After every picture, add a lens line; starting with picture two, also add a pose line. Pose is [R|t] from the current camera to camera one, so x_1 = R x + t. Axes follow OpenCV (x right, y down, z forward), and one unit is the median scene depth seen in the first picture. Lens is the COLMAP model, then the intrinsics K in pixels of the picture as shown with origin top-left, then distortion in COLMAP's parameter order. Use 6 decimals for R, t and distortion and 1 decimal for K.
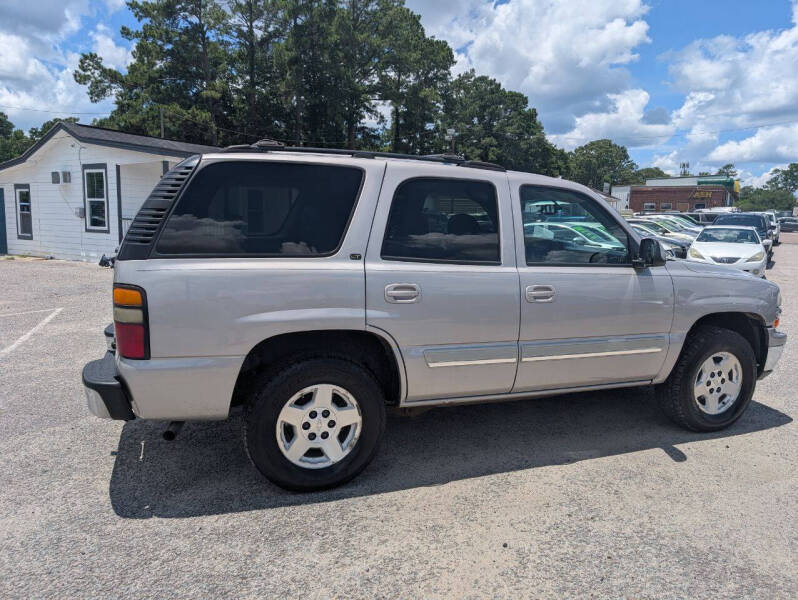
lens RADIAL K [[572.3, 0, 406.4], [0, 572.3, 292.2], [0, 0, 1]] dist [0.008873, -0.000787]
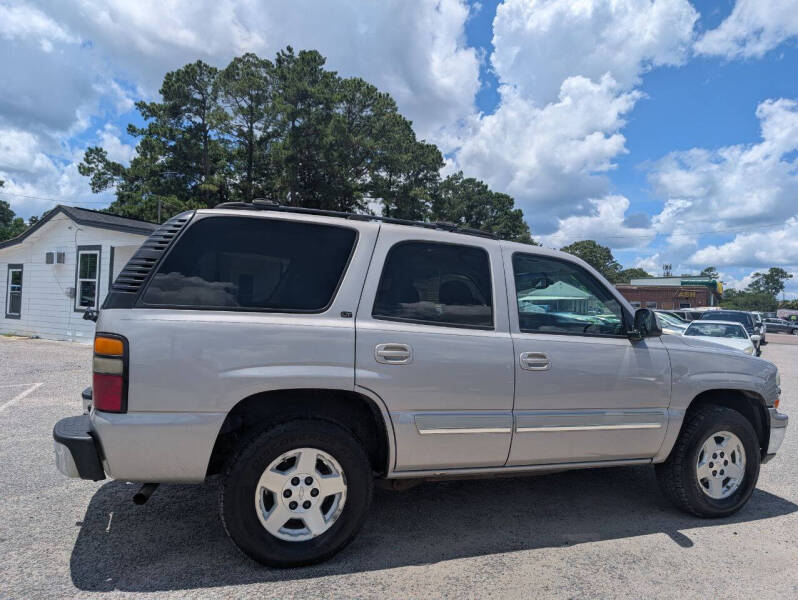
lens RADIAL K [[572.0, 0, 395.8], [0, 572.0, 305.4], [0, 0, 1]] dist [0.011604, -0.006277]
pose [[0.999740, 0.022683, 0.002486, -0.005240], [-0.022112, 0.989915, -0.139924, 0.039639], [-0.005635, 0.139832, 0.990159, 0.020501]]
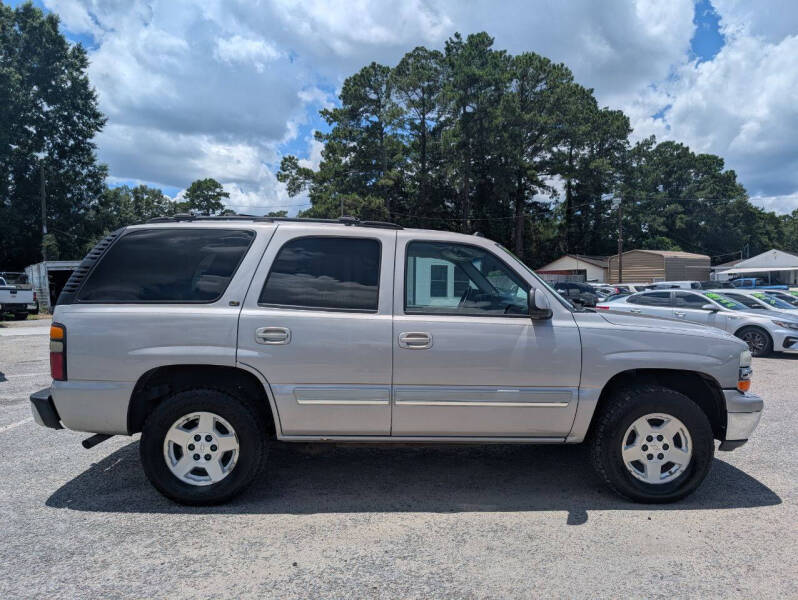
lens RADIAL K [[573.0, 0, 399.2], [0, 573.0, 304.1], [0, 0, 1]] dist [0.014578, -0.008211]
pose [[0.947759, -0.007376, -0.318903, 0.428592], [-0.028011, 0.993946, -0.106236, 0.038230], [0.317756, 0.109619, 0.941814, -0.007145]]
